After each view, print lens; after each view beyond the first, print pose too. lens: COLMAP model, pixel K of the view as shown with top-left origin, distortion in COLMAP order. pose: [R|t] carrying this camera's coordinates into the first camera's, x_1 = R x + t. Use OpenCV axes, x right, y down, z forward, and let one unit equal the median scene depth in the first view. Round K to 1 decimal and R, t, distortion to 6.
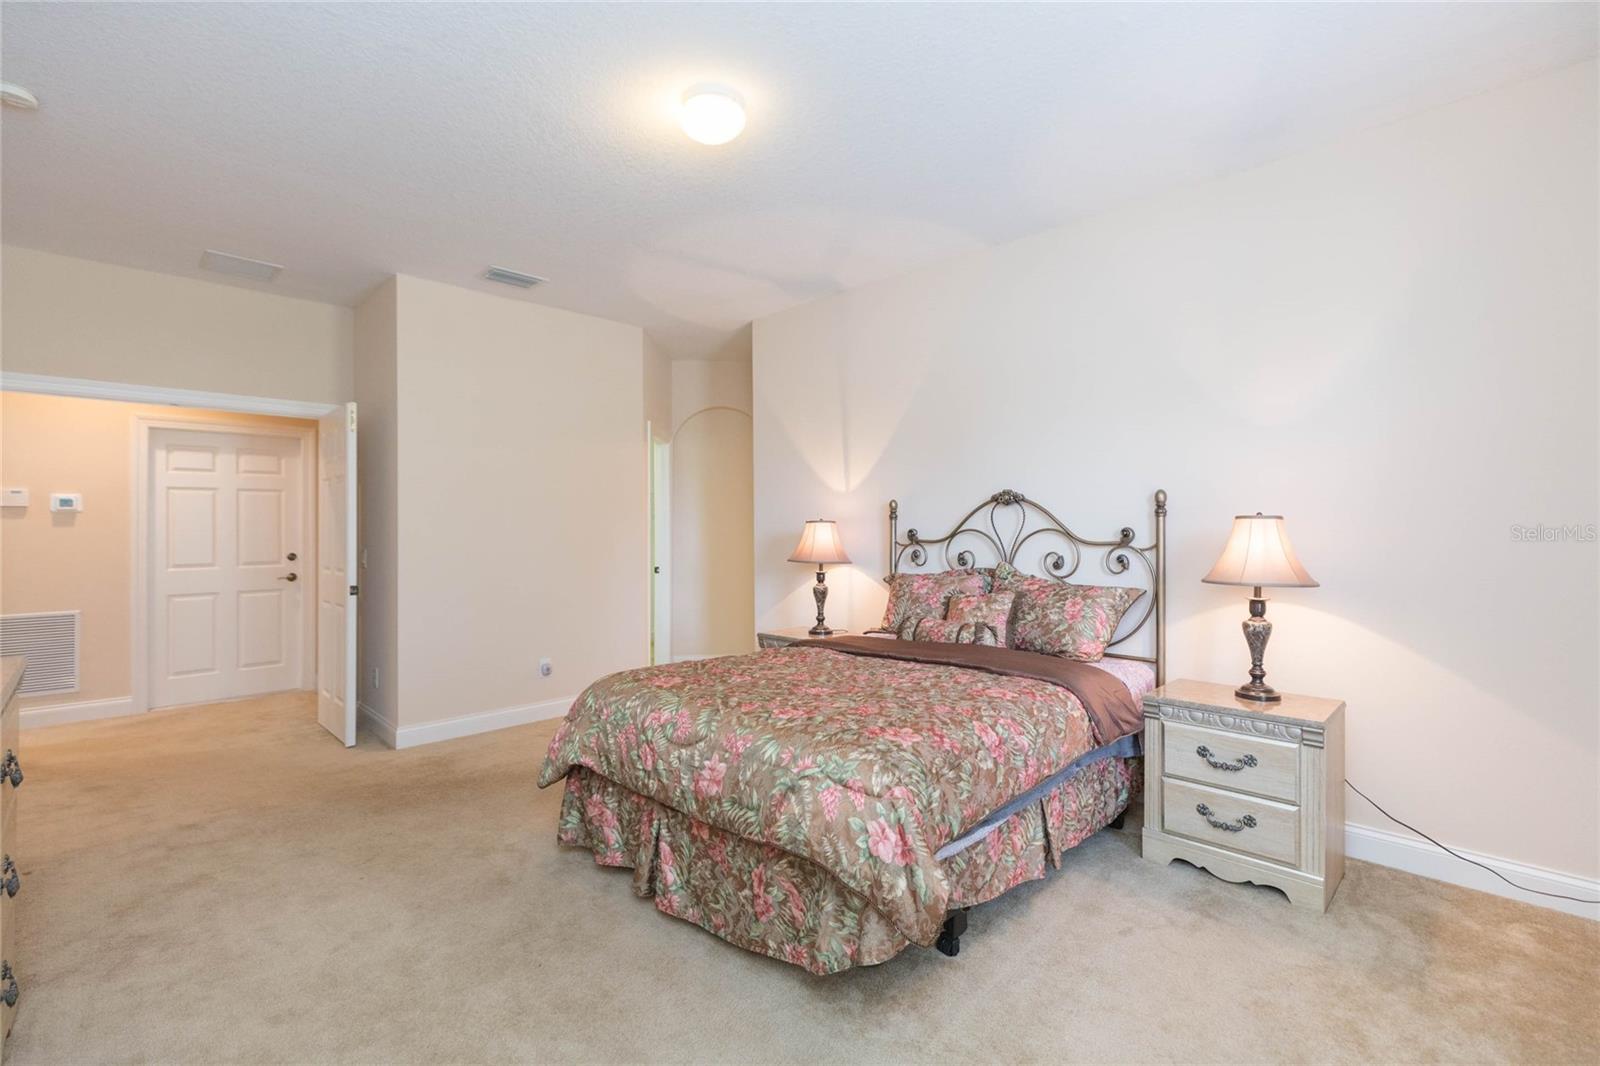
lens RADIAL K [[718.5, 0, 799.8], [0, 718.5, 526.2], [0, 0, 1]] dist [0.003123, 0.000219]
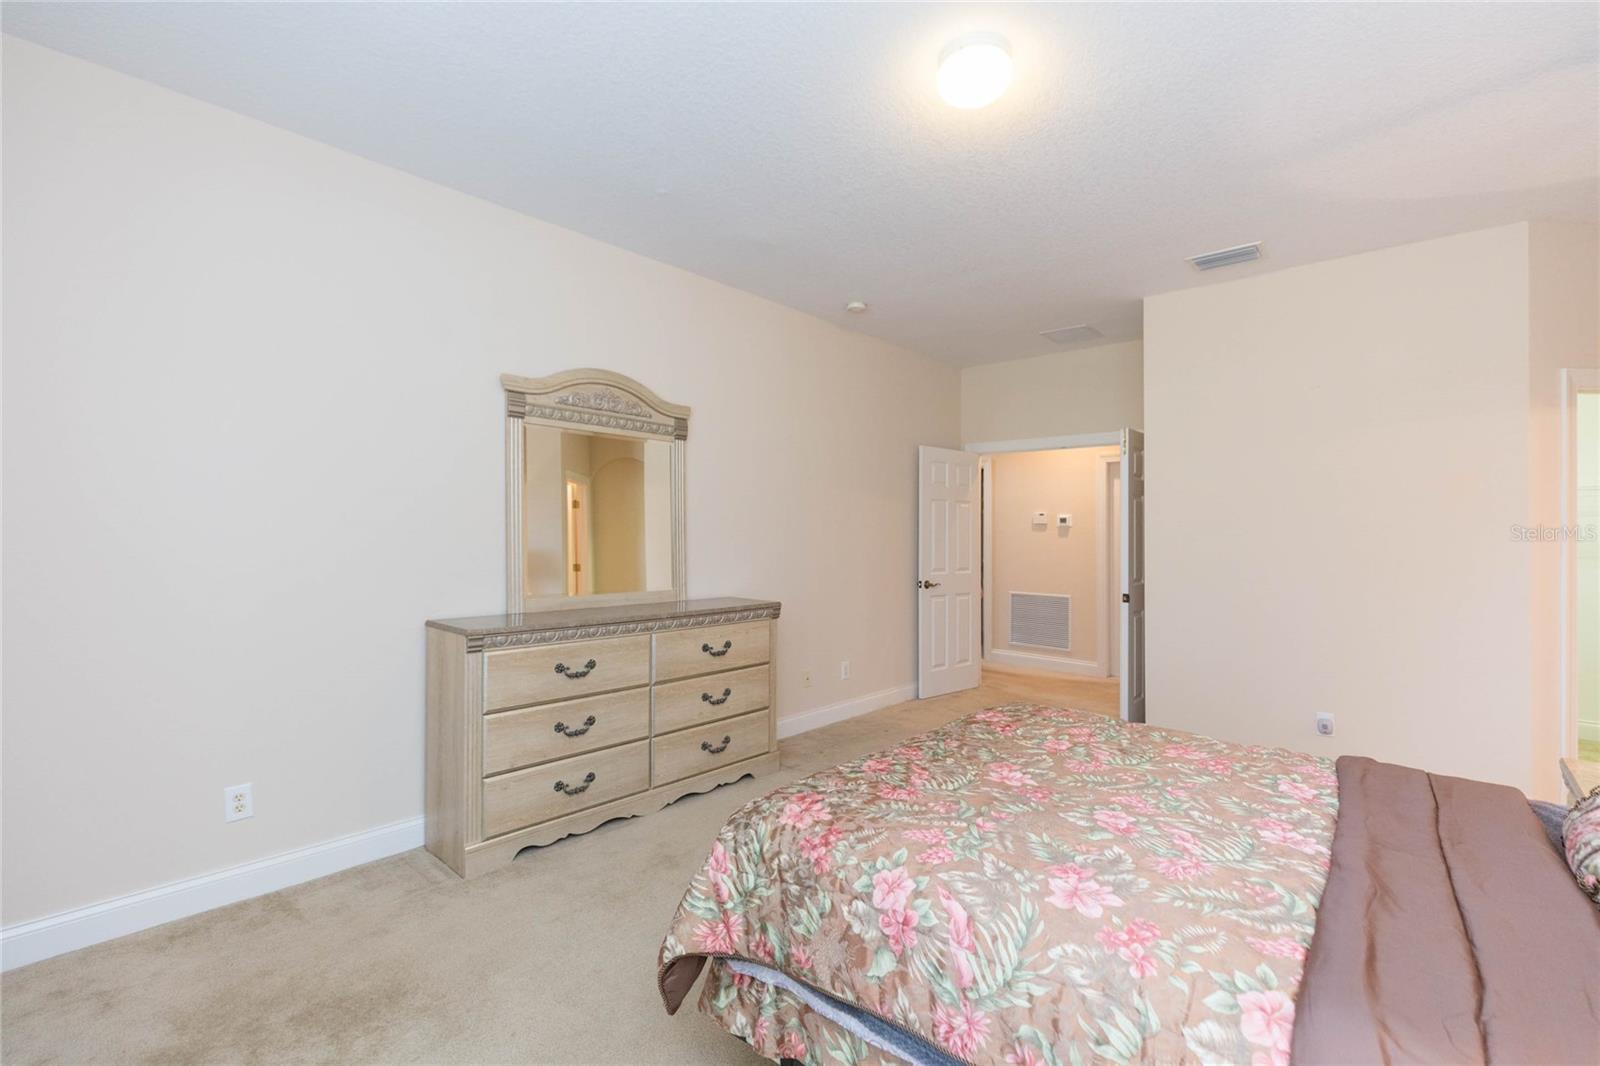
lens RADIAL K [[712.6, 0, 816.9], [0, 712.6, 544.9], [0, 0, 1]] dist [0.003605, 0.000056]
pose [[0.067924, 0.022030, -0.997447, 0.435551], [-0.007079, 0.999742, 0.021599, -0.012873], [0.997665, 0.005594, 0.068062, 0.448834]]
